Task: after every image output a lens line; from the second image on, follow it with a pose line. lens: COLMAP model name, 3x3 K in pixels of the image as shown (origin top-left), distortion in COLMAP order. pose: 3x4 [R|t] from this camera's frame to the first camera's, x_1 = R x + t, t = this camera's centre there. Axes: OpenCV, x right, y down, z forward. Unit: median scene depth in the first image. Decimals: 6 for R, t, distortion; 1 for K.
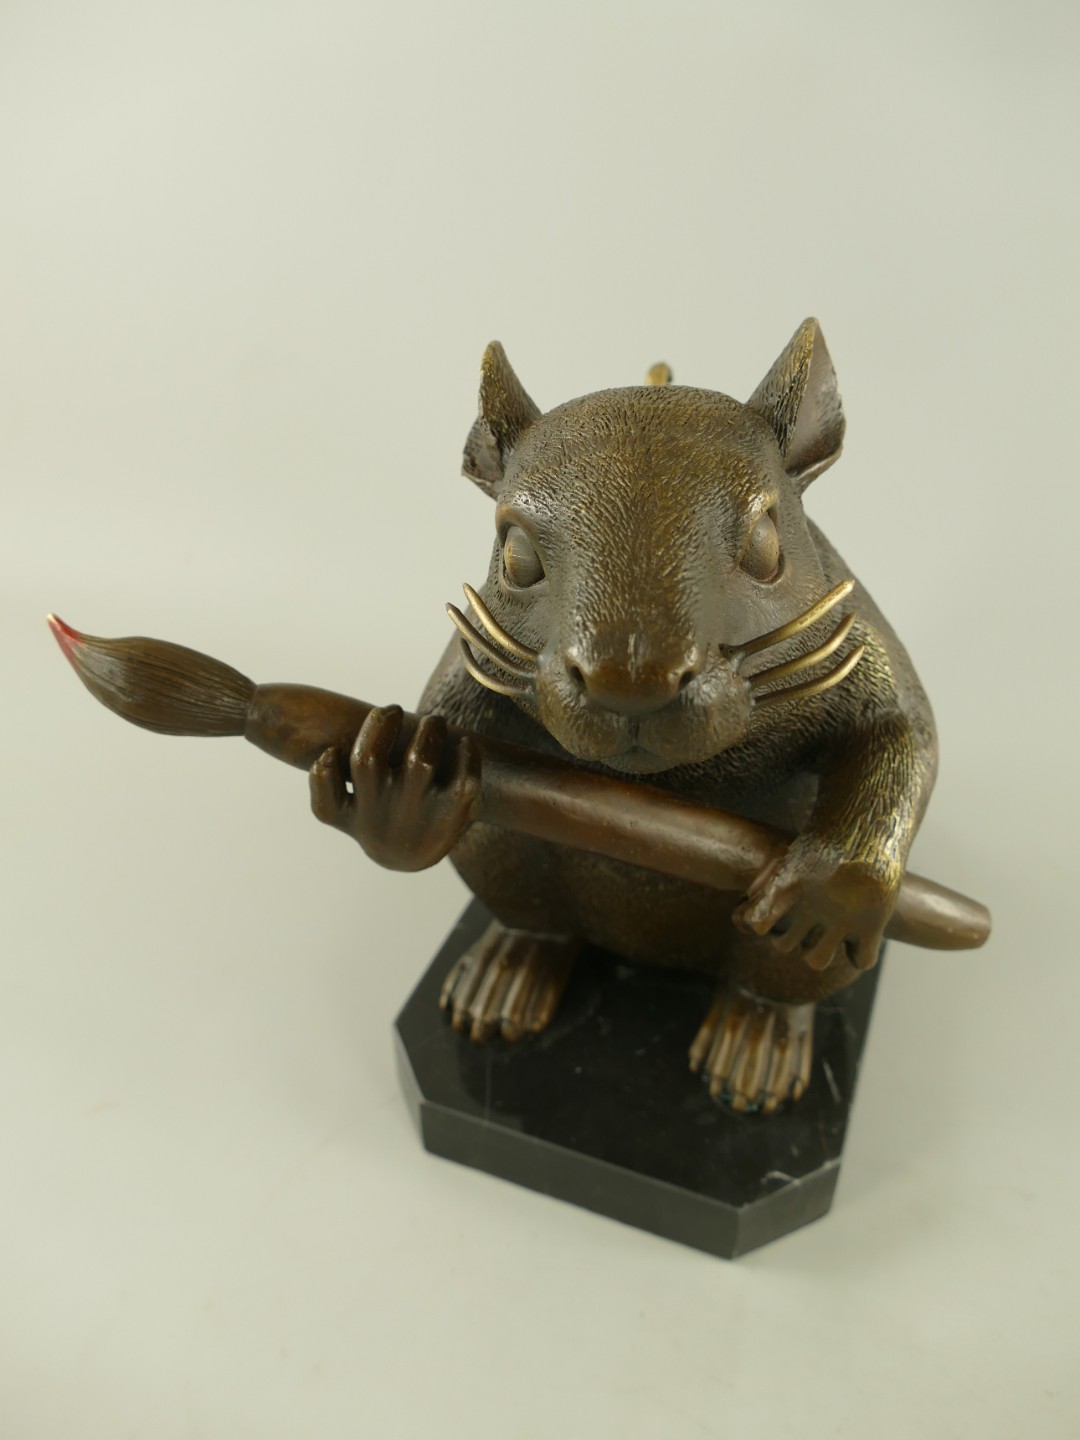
lens RADIAL K [[1146.9, 0, 540.0], [0, 1146.9, 720.0], [0, 0, 1]] dist [-0.008463, -0.004139]
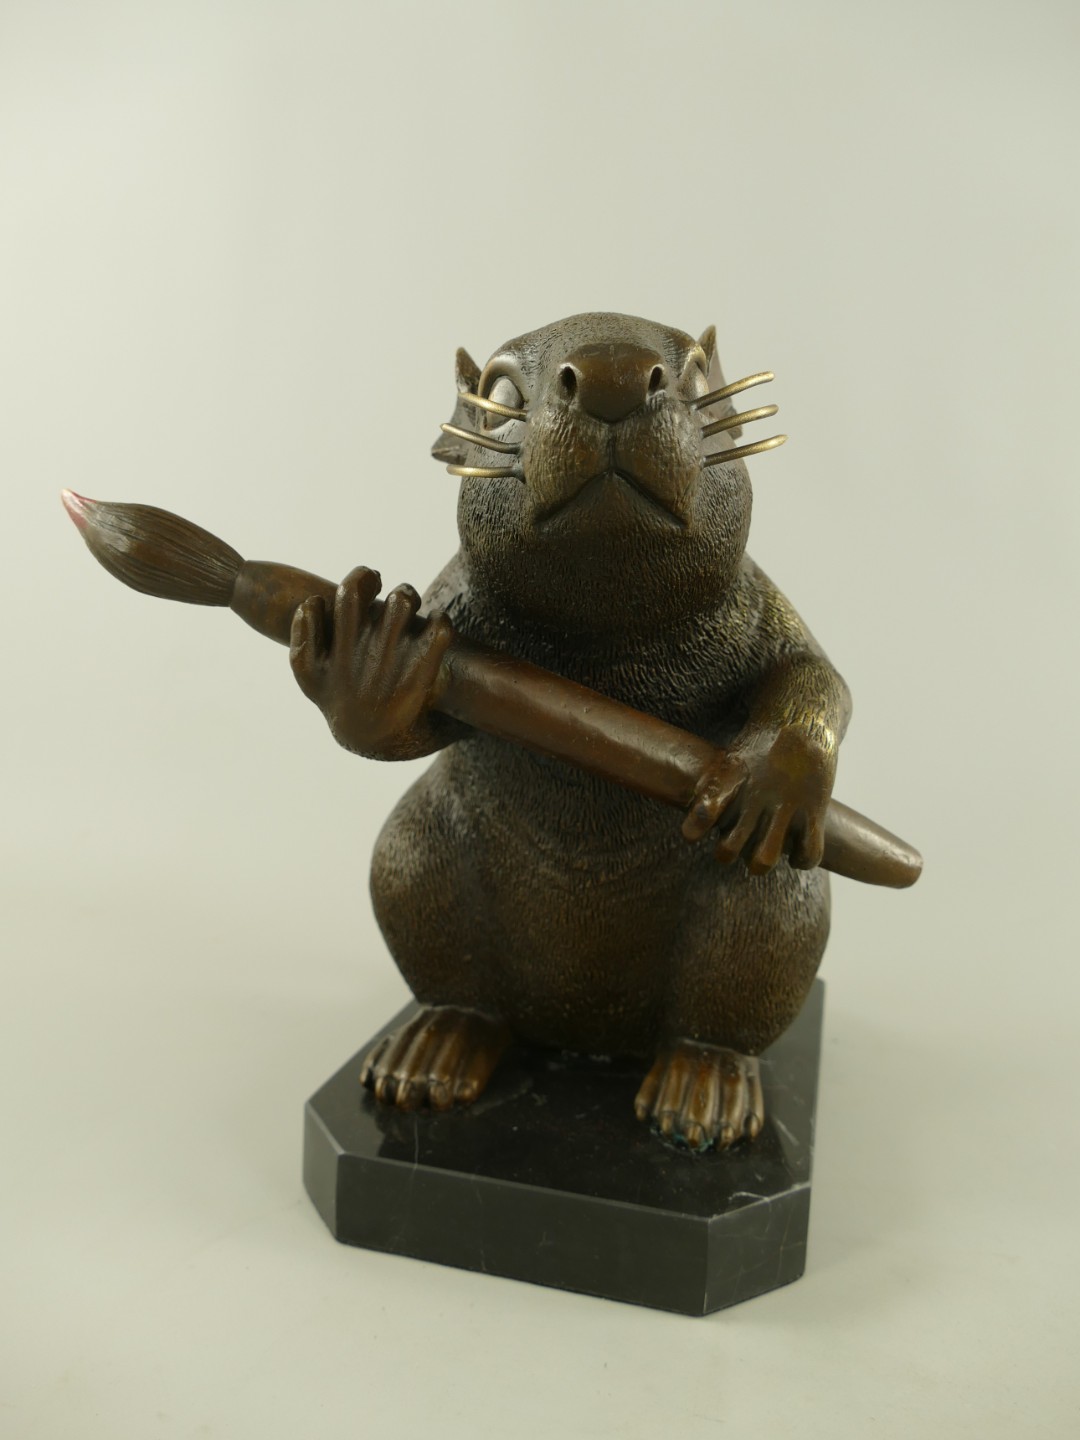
lens RADIAL K [[1146.9, 0, 540.0], [0, 1146.9, 720.0], [0, 0, 1]] dist [-0.008463, -0.004139]
pose [[0.991964, 0.034364, 0.121762, -0.075569], [0.025558, 0.888136, -0.458869, 0.477644], [-0.123909, 0.458294, 0.880121, 0.055002]]
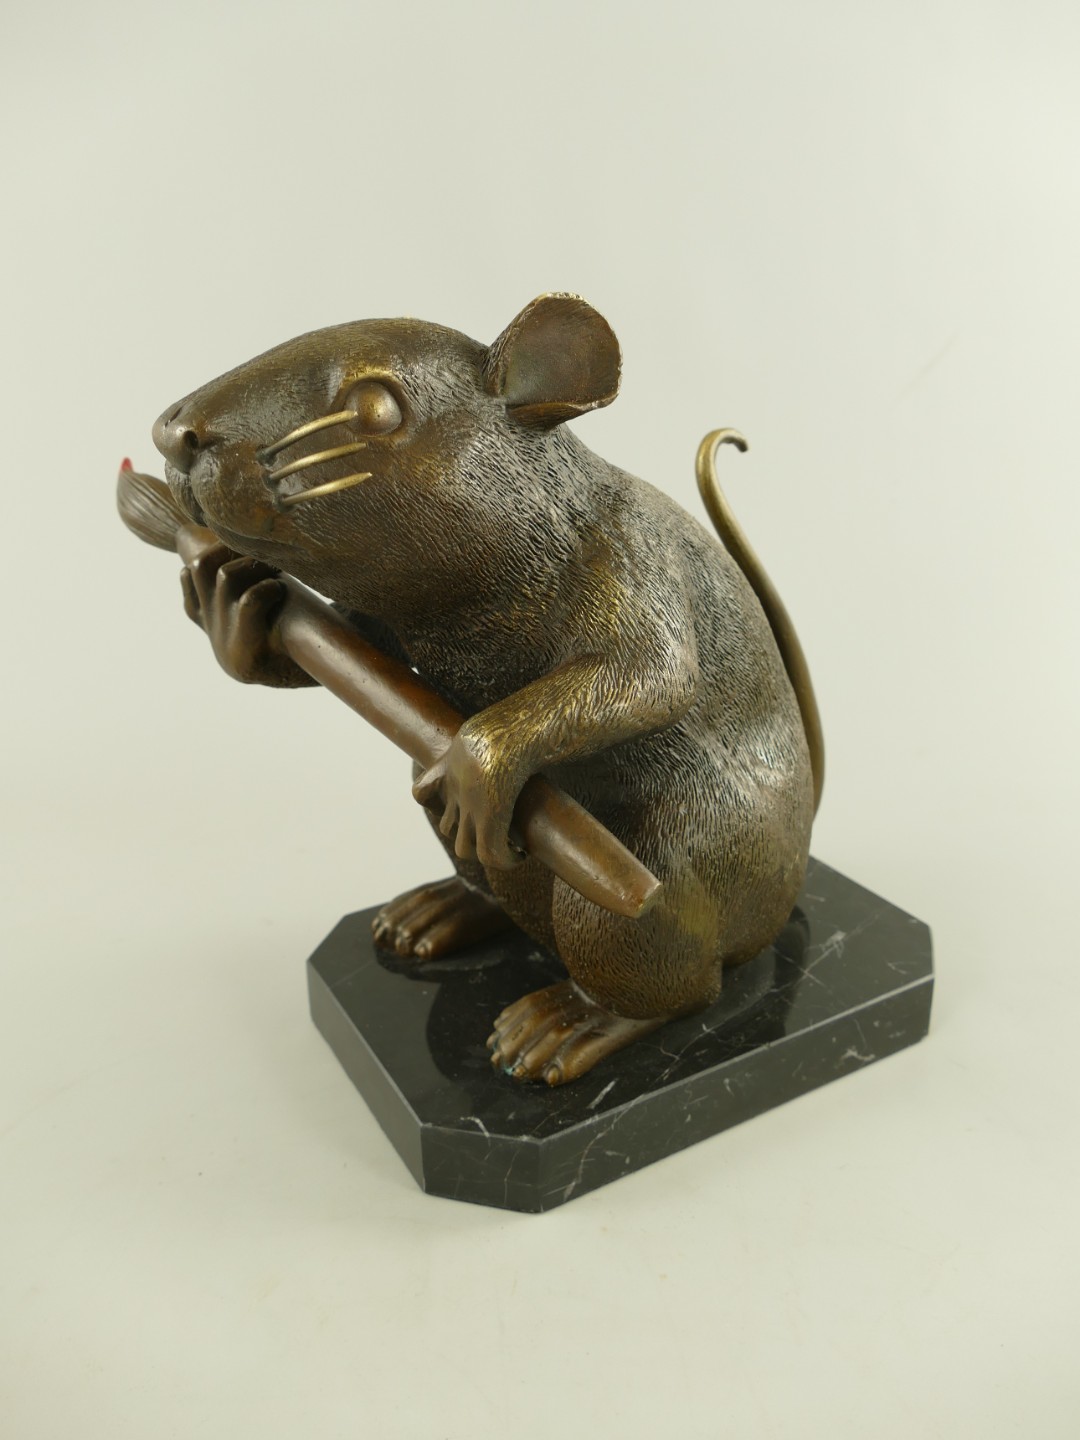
lens RADIAL K [[1146.9, 0, 540.0], [0, 1146.9, 720.0], [0, 0, 1]] dist [-0.008463, -0.004139]
pose [[0.786500, 0.232626, -0.572104, 0.754660], [-0.356466, 0.927458, -0.112933, 0.162565], [0.504331, 0.292757, 0.812369, 0.096357]]
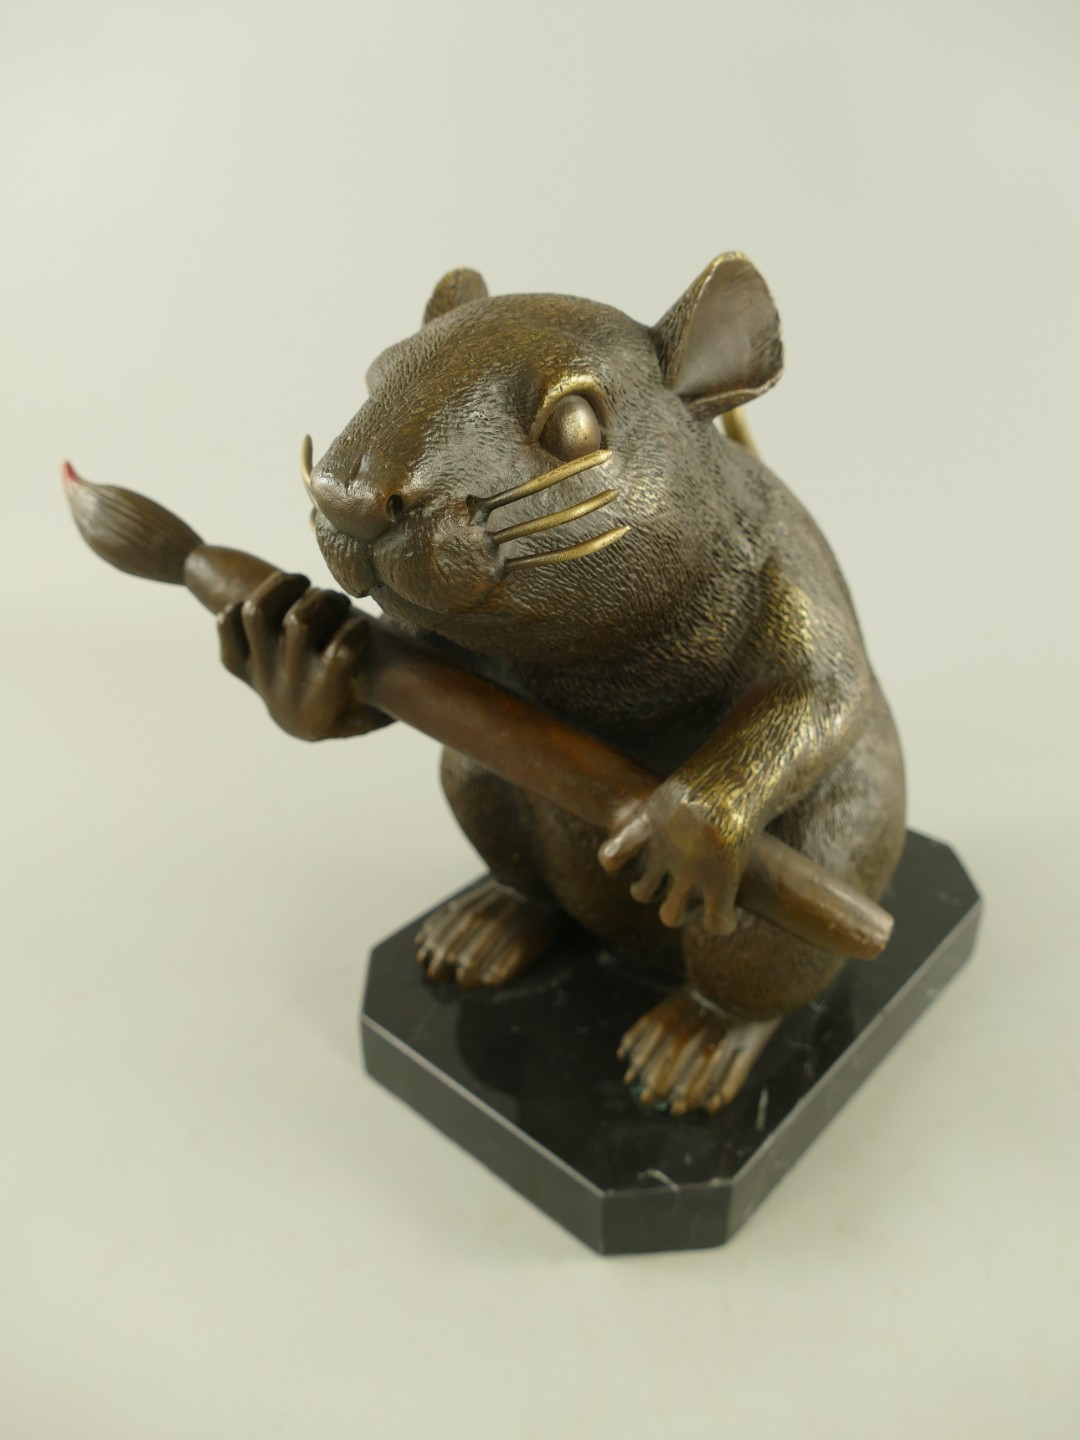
lens RADIAL K [[1146.9, 0, 540.0], [0, 1146.9, 720.0], [0, 0, 1]] dist [-0.008463, -0.004139]
pose [[0.936273, 0.176943, -0.303454, 0.338353], [-0.203766, 0.977248, -0.058867, 0.107849], [0.286134, 0.116950, 0.951026, 0.033406]]
